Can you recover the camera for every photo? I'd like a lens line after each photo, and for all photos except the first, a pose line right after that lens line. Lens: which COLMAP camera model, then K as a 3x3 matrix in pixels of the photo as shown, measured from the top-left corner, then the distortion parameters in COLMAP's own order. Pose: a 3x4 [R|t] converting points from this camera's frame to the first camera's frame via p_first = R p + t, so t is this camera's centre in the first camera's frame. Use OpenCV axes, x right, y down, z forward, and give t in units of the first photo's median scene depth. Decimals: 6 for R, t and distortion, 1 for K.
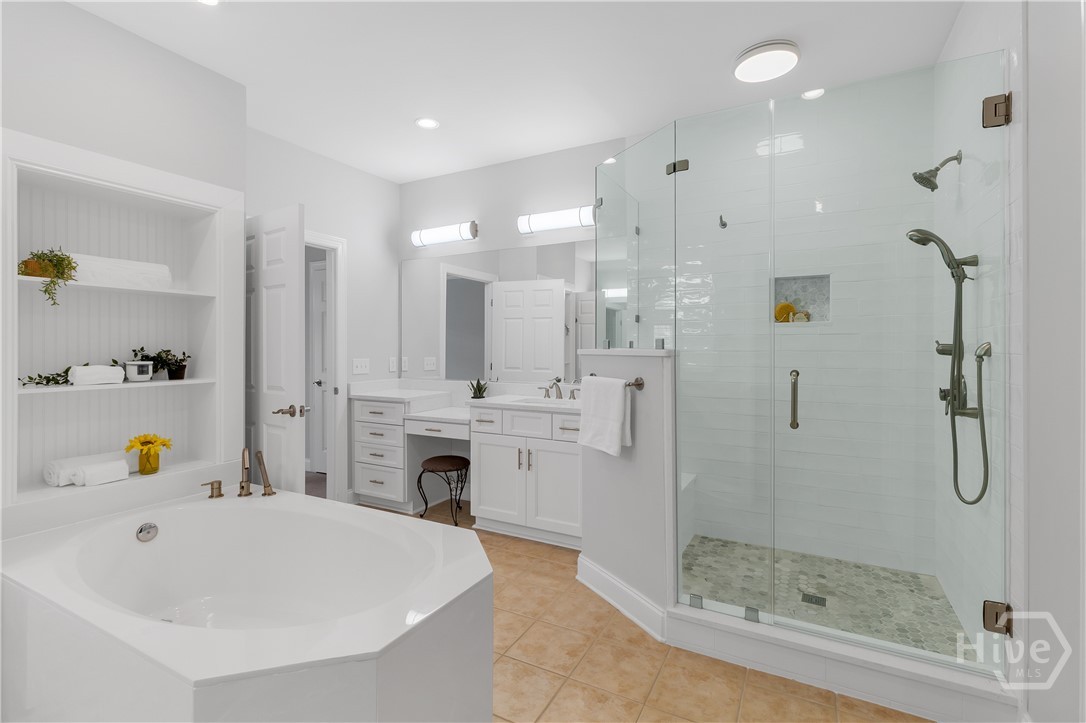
lens RADIAL K [[504.6, 0, 535.0], [0, 504.6, 355.4], [0, 0, 1]] dist [0.002906, 0.000967]
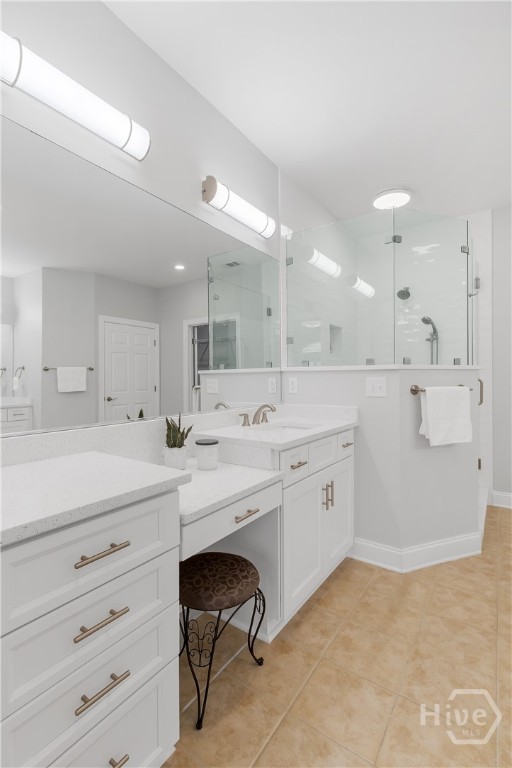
lens RADIAL K [[356.8, 0, 251.2], [0, 356.8, 376.4], [0, 0, 1]] dist [0.002906, 0.000967]
pose [[0.112802, 0.001719, 0.993616, -0.624372], [0.018198, 0.999827, -0.003796, 0.010123], [-0.993451, 0.018510, 0.112752, 1.057929]]
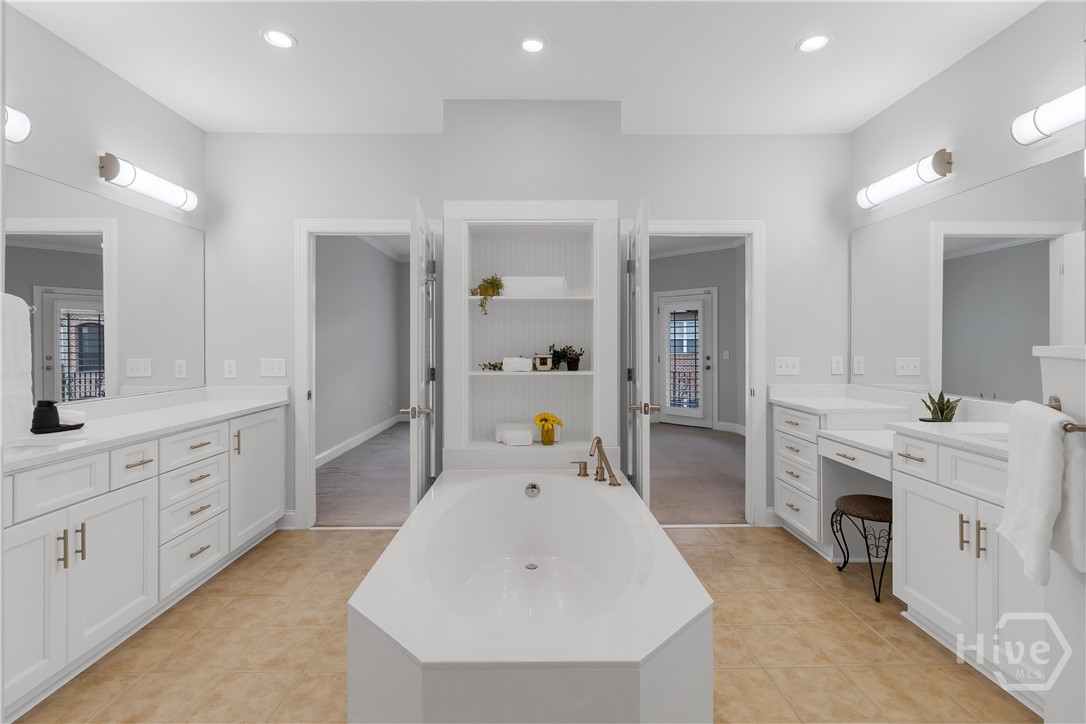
lens RADIAL K [[504.6, 0, 536.6], [0, 504.6, 350.5], [0, 0, 1]] dist [0.002906, 0.000967]
pose [[0.490822, 0.008985, -0.871214, 0.237903], [-0.013058, 0.999910, 0.002956, -0.002396], [0.871162, 0.009926, 0.490895, 0.274978]]
